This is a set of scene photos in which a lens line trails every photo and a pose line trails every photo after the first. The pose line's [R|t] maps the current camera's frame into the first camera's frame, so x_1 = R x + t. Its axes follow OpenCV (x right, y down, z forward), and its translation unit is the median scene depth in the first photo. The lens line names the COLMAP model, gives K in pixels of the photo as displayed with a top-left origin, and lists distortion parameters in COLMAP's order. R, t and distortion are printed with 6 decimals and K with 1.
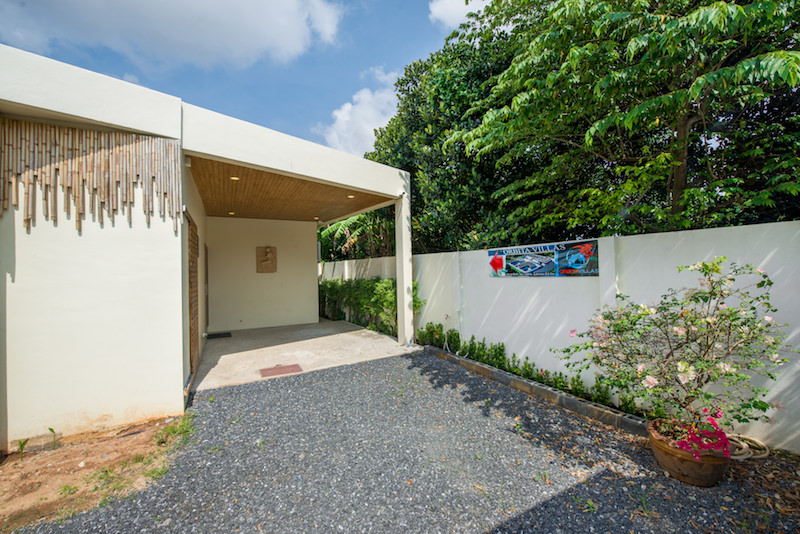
lens RADIAL K [[325.6, 0, 400.0], [0, 325.6, 267.0], [0, 0, 1]] dist [-0.021579, -0.000471]
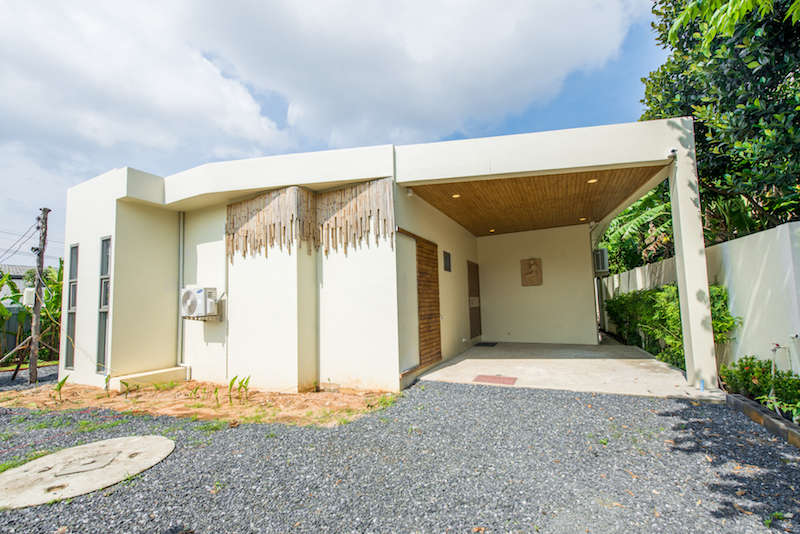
lens RADIAL K [[327.4, 0, 399.2], [0, 327.4, 280.4], [0, 0, 1]] dist [0.009715, -0.000273]
pose [[0.564694, -0.052827, -0.823608, 0.312474], [0.026391, 0.998595, -0.045955, 0.066017], [0.824878, 0.004215, 0.565295, 0.226080]]
